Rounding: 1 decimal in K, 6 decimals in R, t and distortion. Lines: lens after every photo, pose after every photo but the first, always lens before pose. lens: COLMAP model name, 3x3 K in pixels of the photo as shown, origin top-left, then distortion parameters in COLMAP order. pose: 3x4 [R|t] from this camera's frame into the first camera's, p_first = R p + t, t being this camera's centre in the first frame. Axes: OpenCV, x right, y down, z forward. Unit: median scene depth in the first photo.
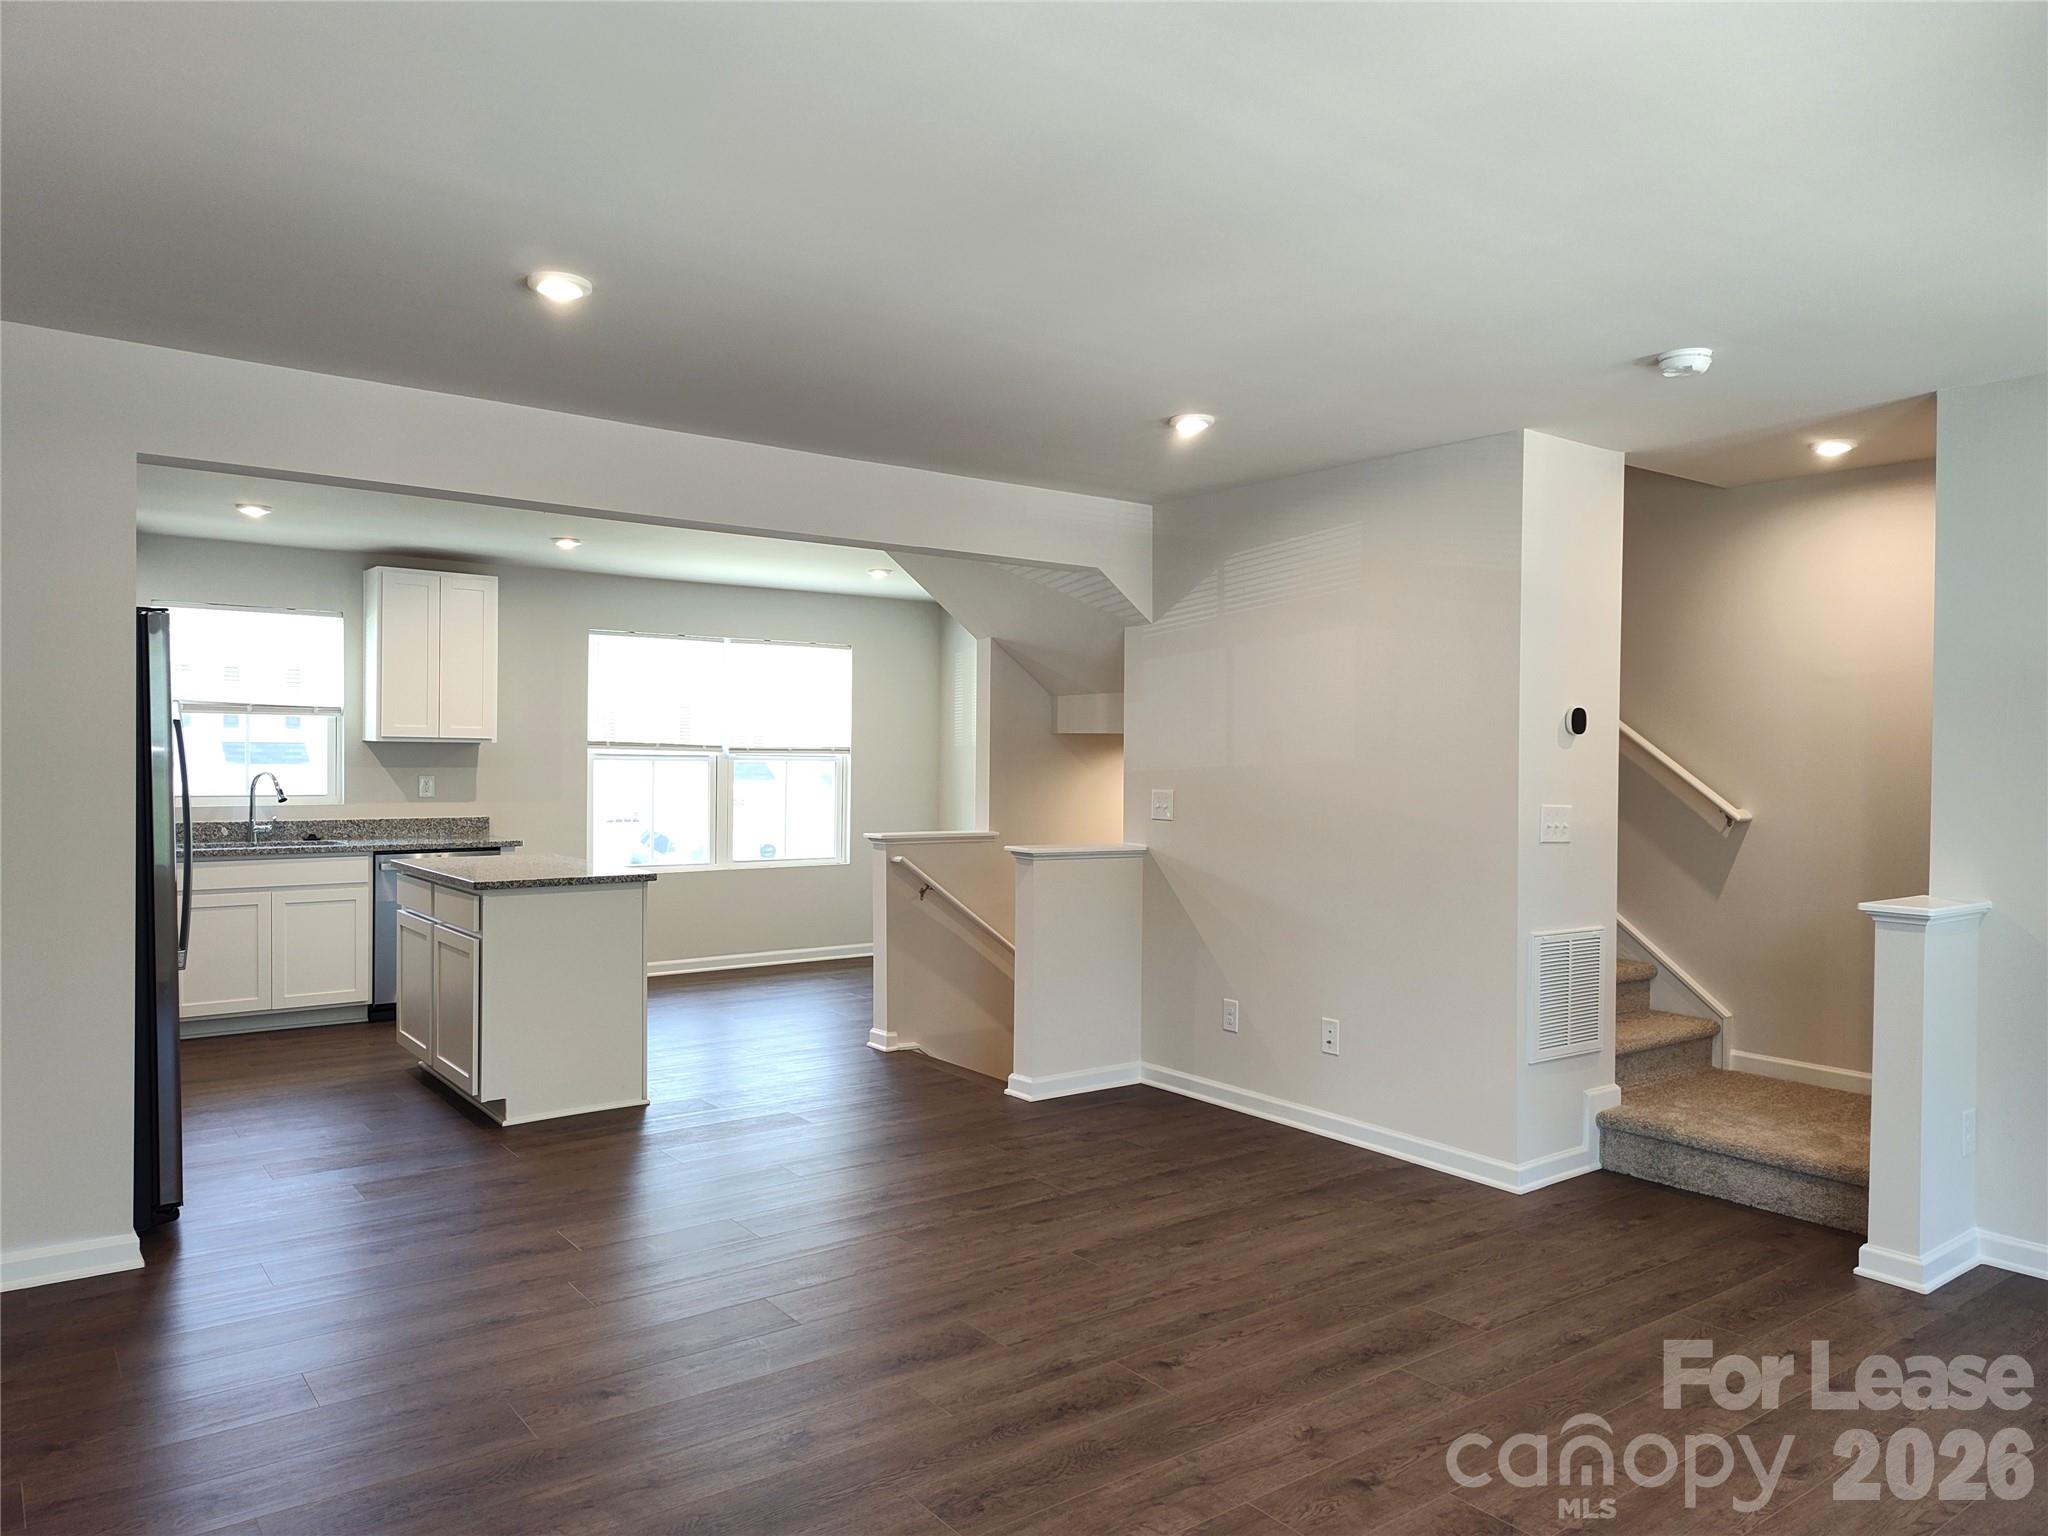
lens RADIAL K [[1412.7, 0, 1024.0], [0, 1412.7, 768.0], [0, 0, 1]] dist [0.059191, -0.057232]
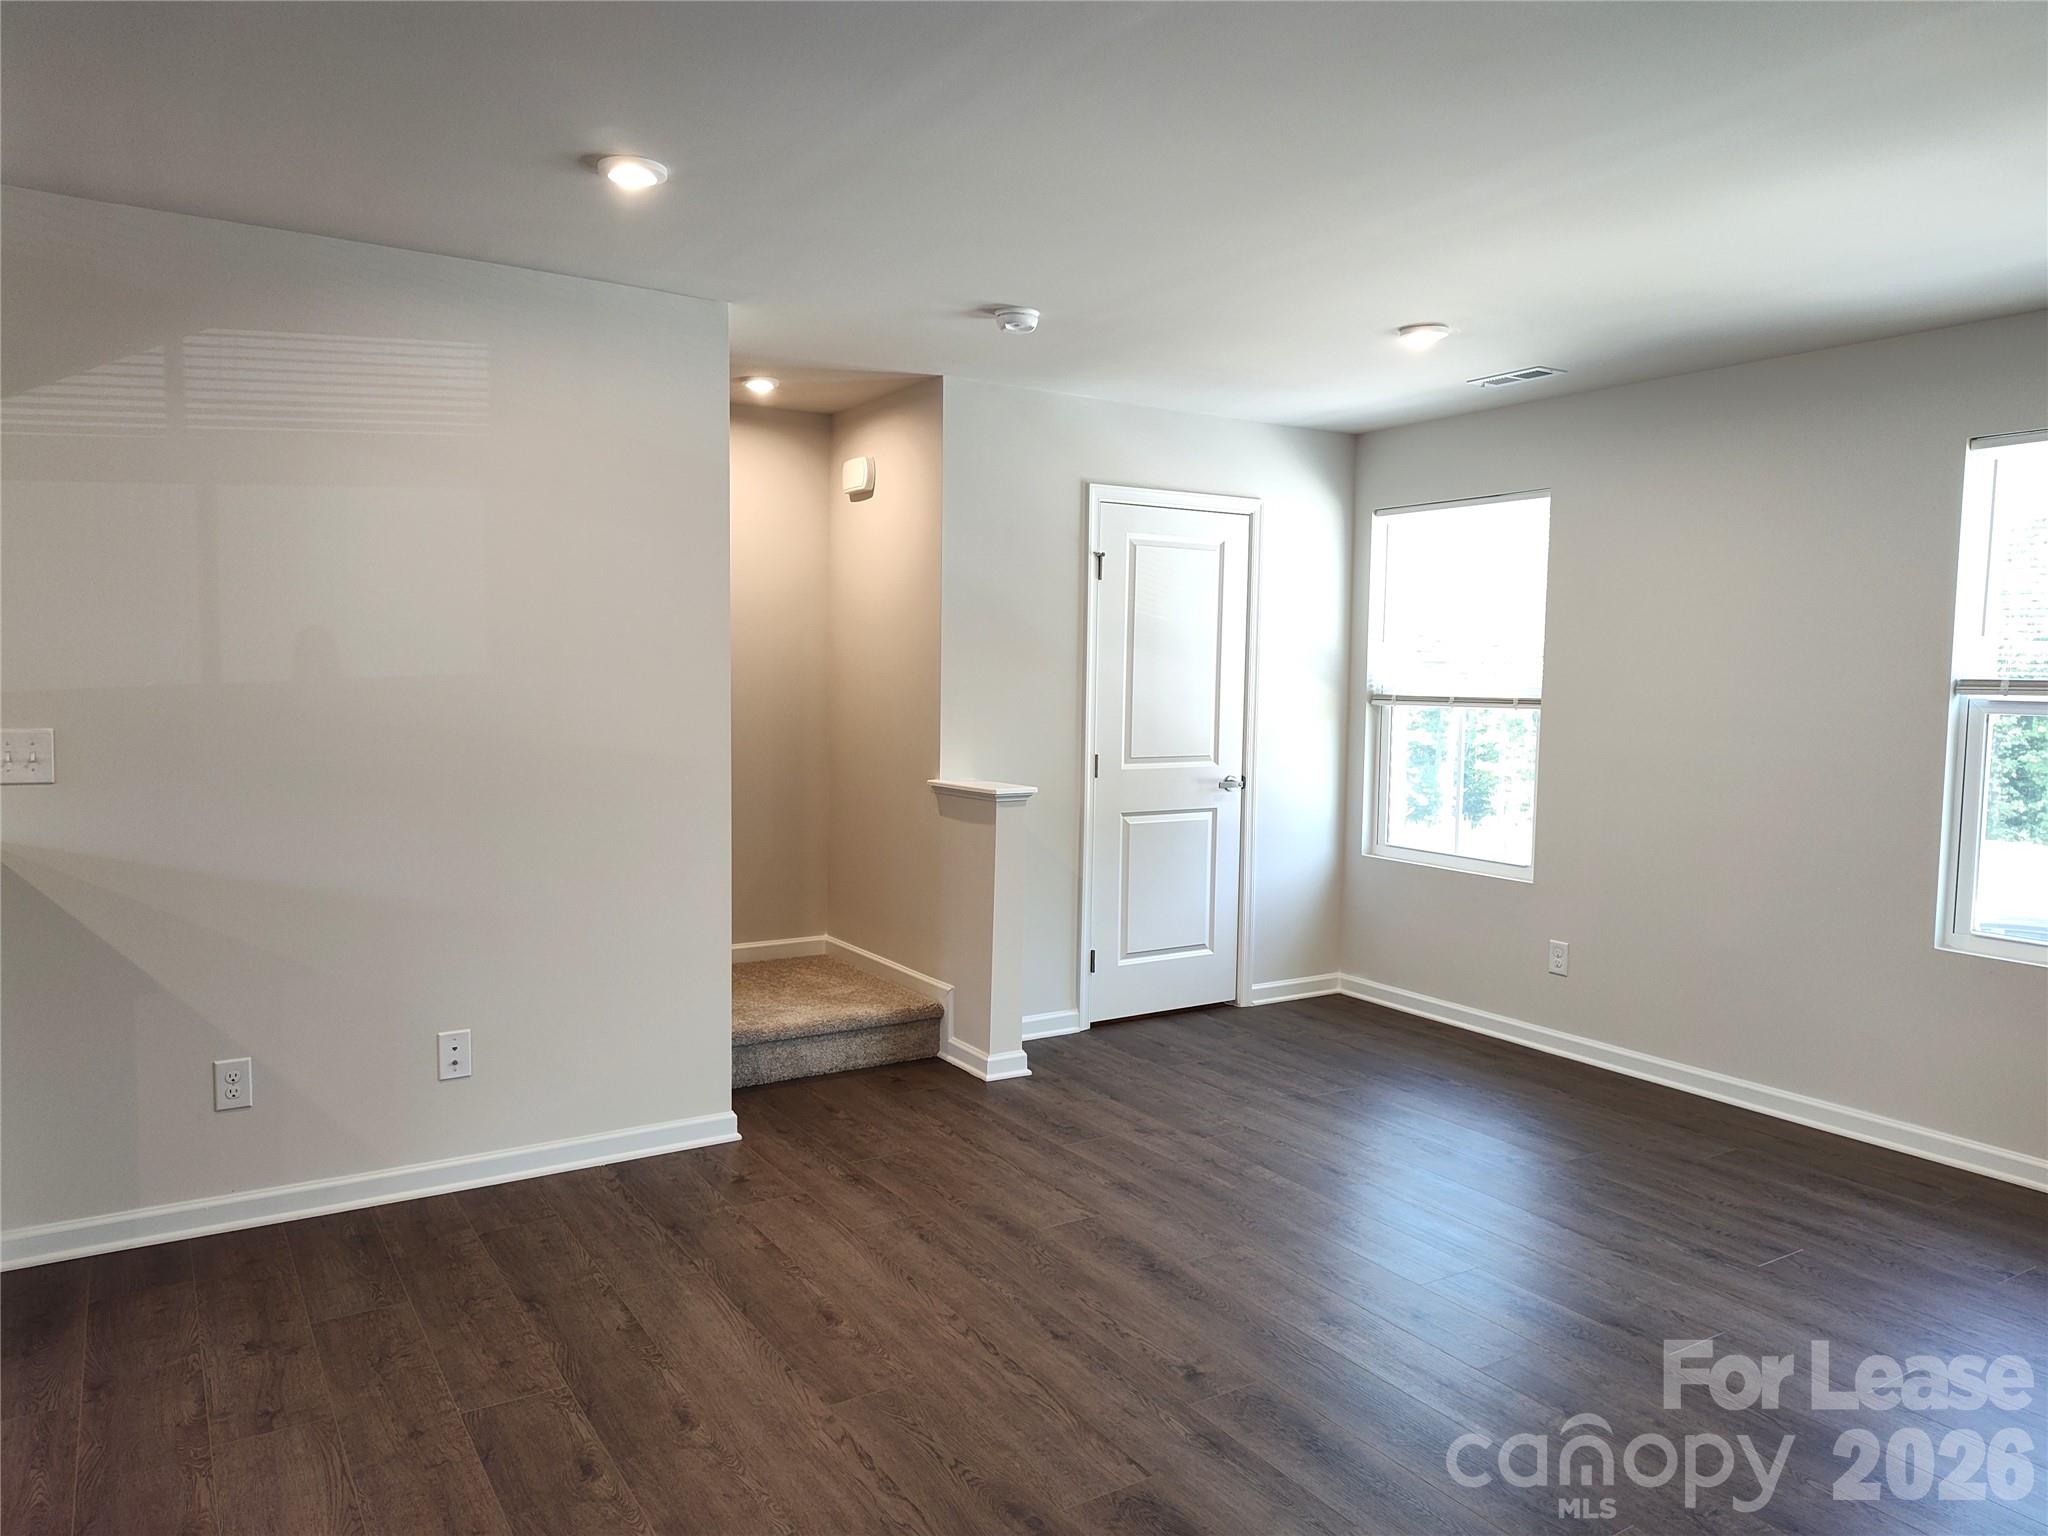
lens RADIAL K [[1380.2, 0, 1022.9], [0, 1380.2, 794.5], [0, 0, 1]] dist [-0.005741, -0.002622]
pose [[0.071751, -0.096439, 0.992749, -1.000282], [-0.002290, 0.995296, 0.096852, -0.029573], [-0.997420, -0.009223, 0.071192, 1.454759]]
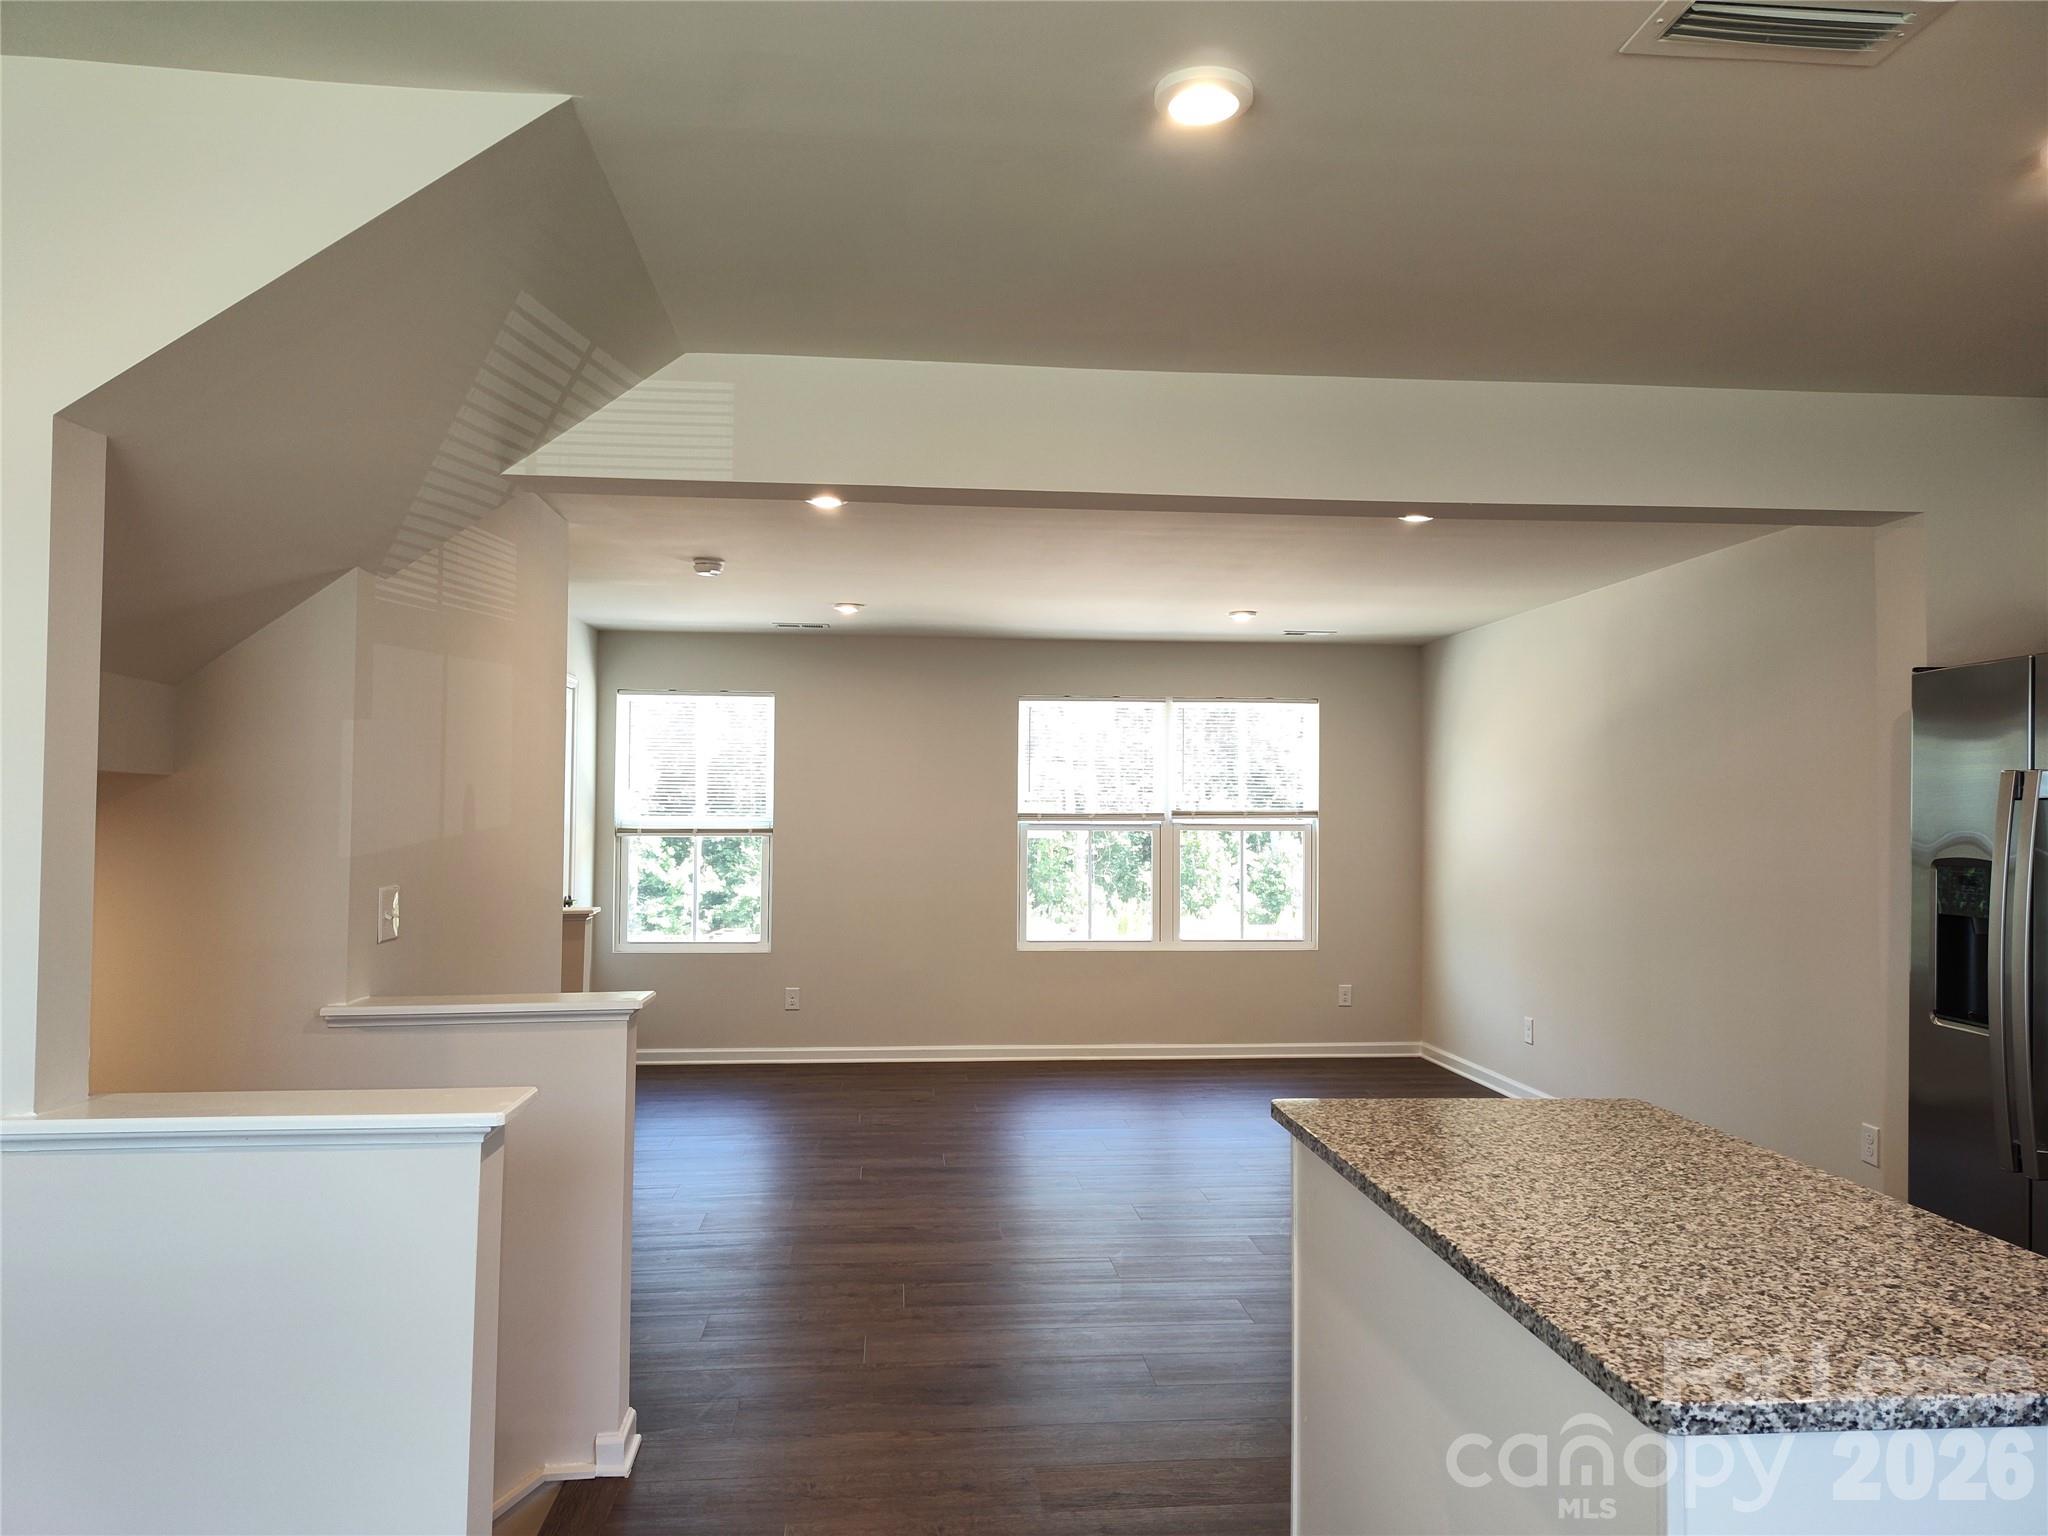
lens RADIAL K [[1412.7, 0, 1024.0], [0, 1412.7, 768.0], [0, 0, 1]] dist [0.059191, -0.057232]
pose [[-0.864786, 0.003251, 0.502131, -0.981484], [-0.007181, 0.999797, -0.018841, -0.056431], [-0.502090, -0.019899, -0.864587, 3.435092]]
